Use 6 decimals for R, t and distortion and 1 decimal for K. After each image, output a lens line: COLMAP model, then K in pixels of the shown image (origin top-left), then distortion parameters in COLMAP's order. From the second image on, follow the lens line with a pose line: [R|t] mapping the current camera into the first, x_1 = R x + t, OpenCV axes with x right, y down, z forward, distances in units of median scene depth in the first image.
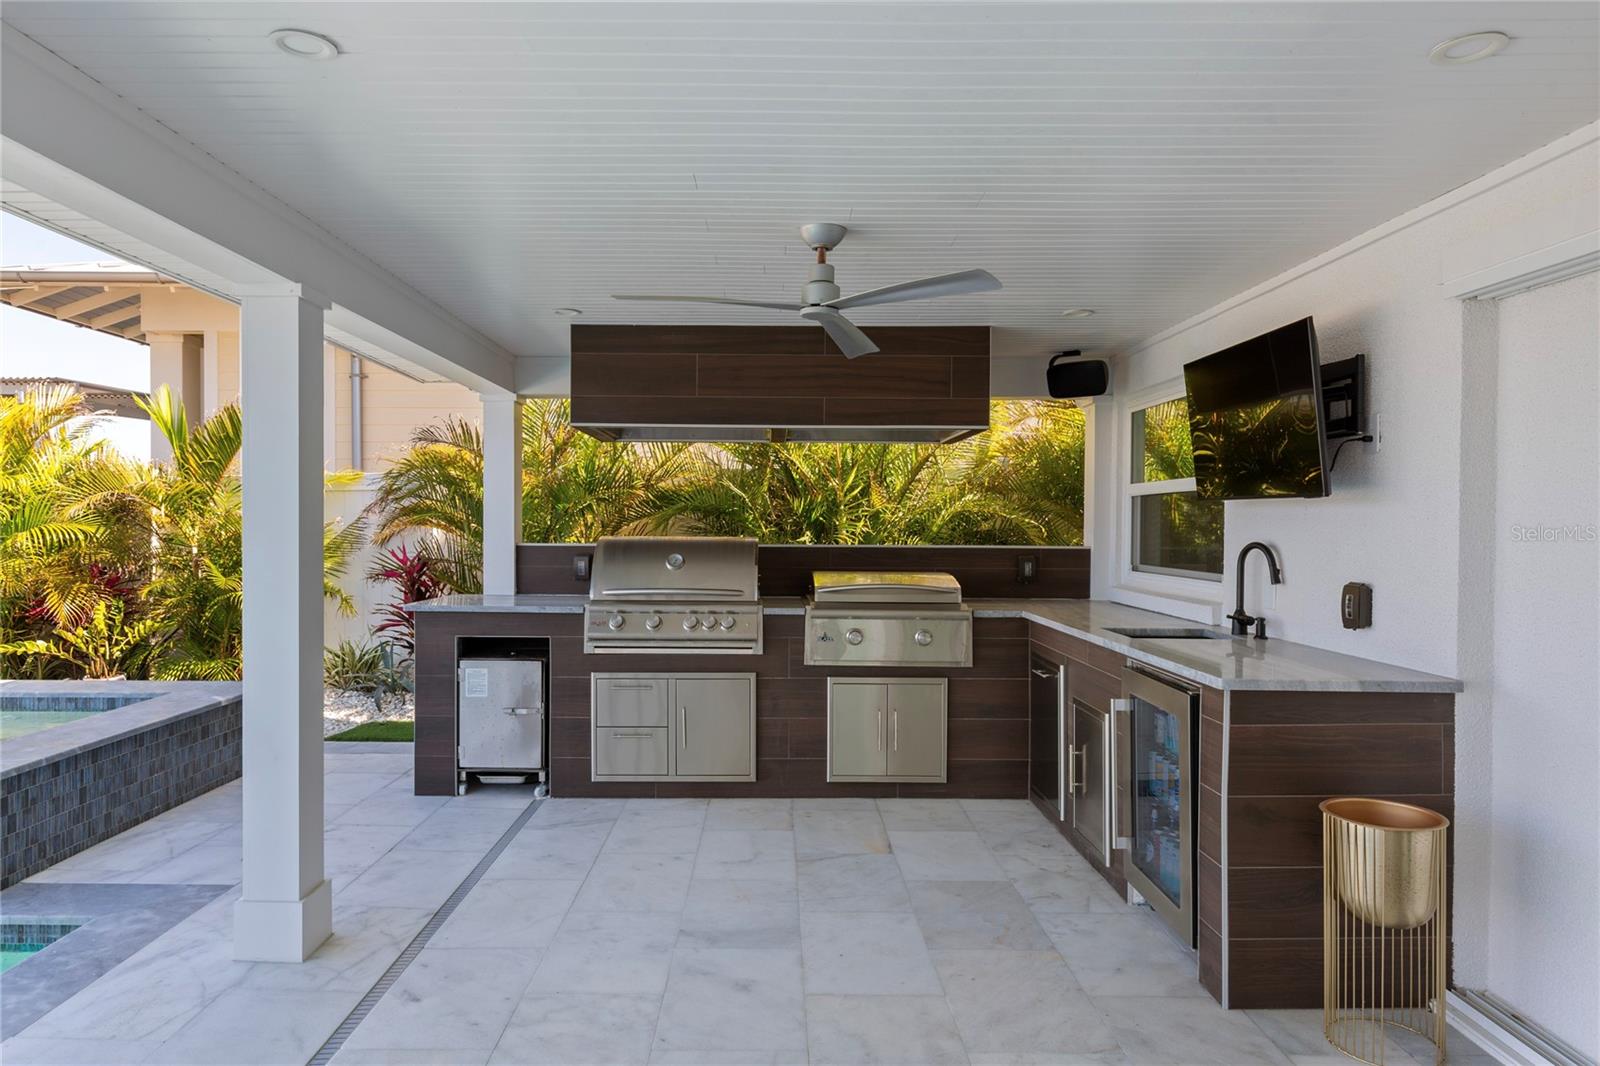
lens RADIAL K [[1009.5, 0, 797.9], [0, 1009.5, 533.2], [0, 0, 1]] dist [0.002160, 0.000054]
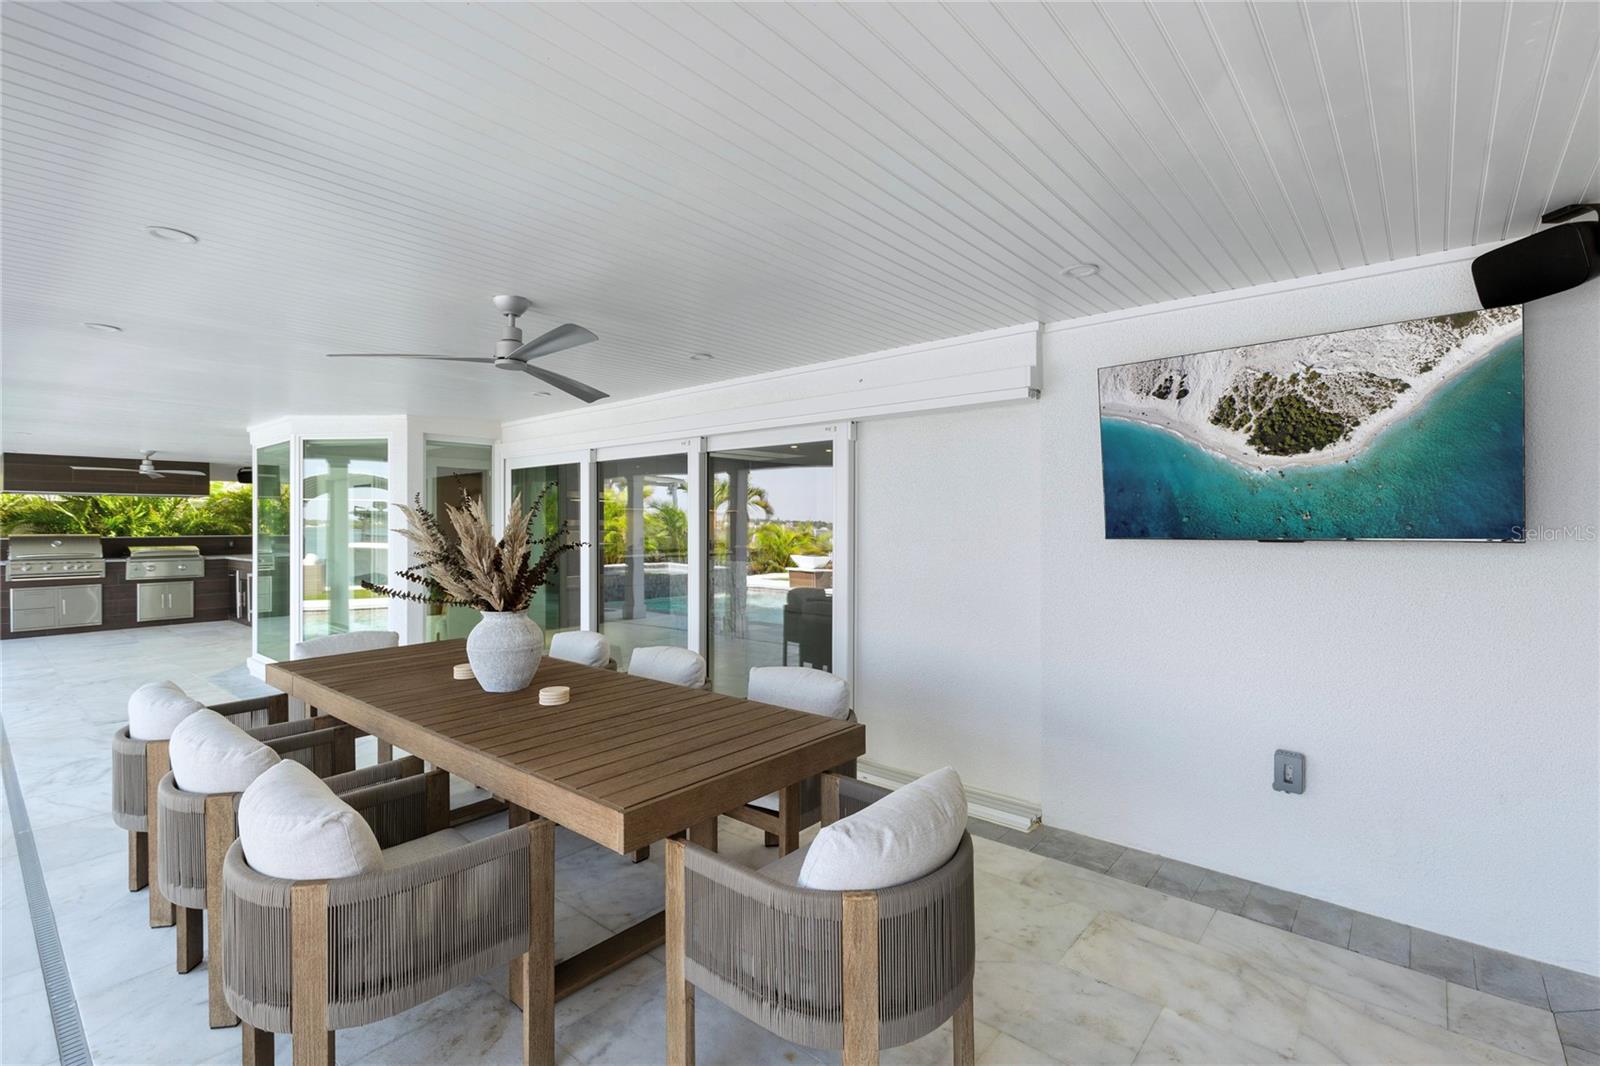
lens RADIAL K [[732.8, 0, 799.6], [0, 732.8, 534.8], [0, 0, 1]] dist [0.018933, 0.000239]
pose [[0.681977, -0.024541, 0.730962, -0.216921], [0.013044, 0.999686, 0.021394, -0.013416], [-0.731257, -0.005056, 0.682083, -1.707466]]
